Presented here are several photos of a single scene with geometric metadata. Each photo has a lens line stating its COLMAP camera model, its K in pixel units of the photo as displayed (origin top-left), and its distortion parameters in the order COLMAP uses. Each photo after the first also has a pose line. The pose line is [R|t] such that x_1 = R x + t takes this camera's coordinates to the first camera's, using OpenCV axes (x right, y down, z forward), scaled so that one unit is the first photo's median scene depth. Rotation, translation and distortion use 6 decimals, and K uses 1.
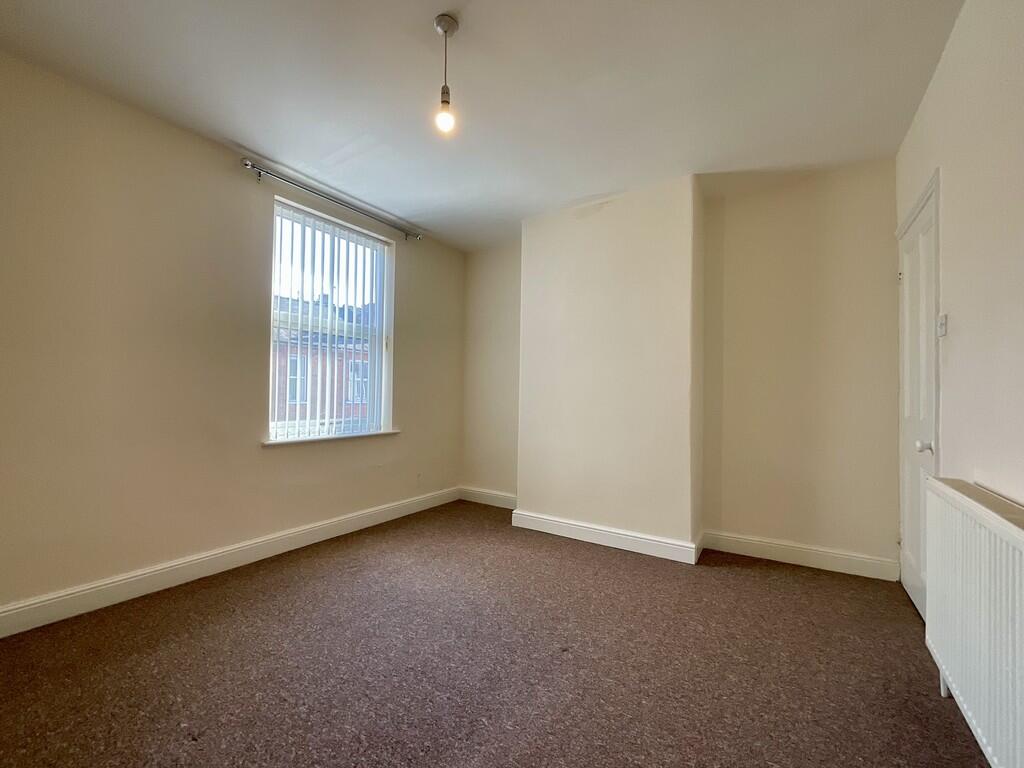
lens RADIAL K [[419.5, 0, 512.0], [0, 419.5, 384.0], [0, 0, 1]] dist [-0.000760, 0.000254]
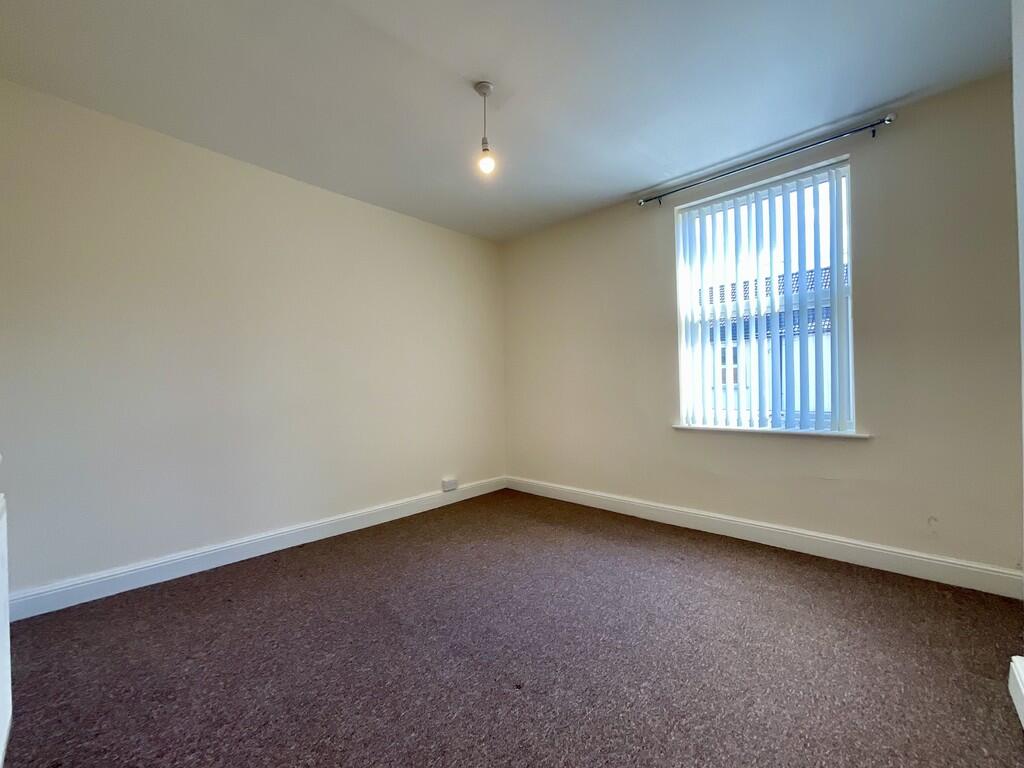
lens RADIAL K [[419.5, 0, 512.0], [0, 419.5, 384.0], [0, 0, 1]] dist [-0.000760, 0.000254]
pose [[-0.171768, -0.014419, -0.985032, 0.623595], [0.038737, 0.999021, -0.021379, 0.031787], [0.984376, -0.041829, -0.171041, 0.749944]]
